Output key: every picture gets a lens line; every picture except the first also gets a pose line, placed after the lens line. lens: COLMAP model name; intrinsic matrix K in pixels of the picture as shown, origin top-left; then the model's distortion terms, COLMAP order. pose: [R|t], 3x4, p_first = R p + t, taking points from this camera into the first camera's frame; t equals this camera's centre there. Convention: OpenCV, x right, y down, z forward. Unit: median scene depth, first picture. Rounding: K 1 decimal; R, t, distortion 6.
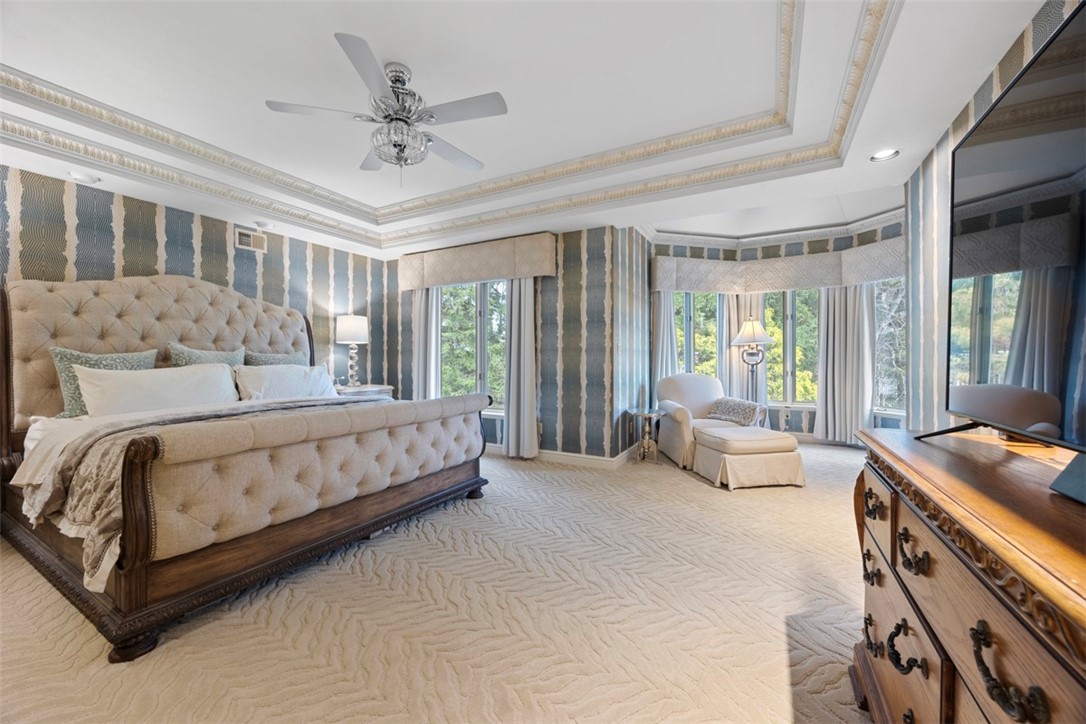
lens RADIAL K [[411.9, 0, 543.0], [0, 411.9, 362.0], [0, 0, 1]] dist [-0.001357, -0.000057]
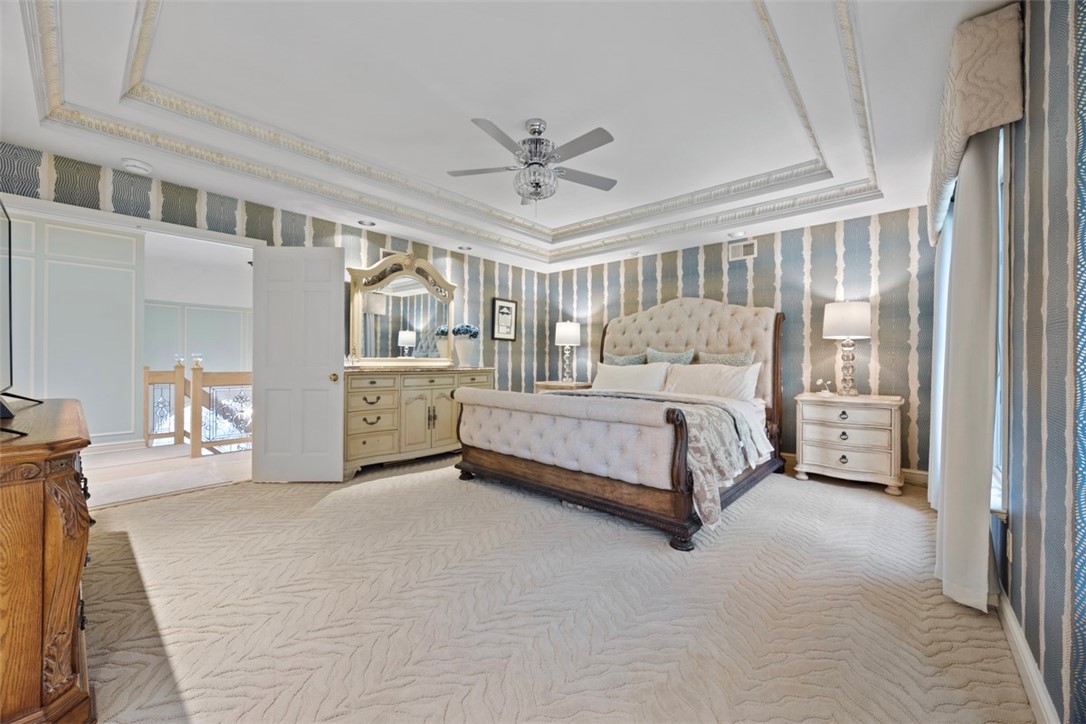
lens RADIAL K [[411.9, 0, 543.0], [0, 411.9, 362.0], [0, 0, 1]] dist [-0.001357, -0.000057]
pose [[-0.209820, 0.000442, -0.977740, 0.497430], [-0.010277, 0.999944, 0.002658, 0.003683], [0.977686, 0.010605, -0.209804, 0.757503]]
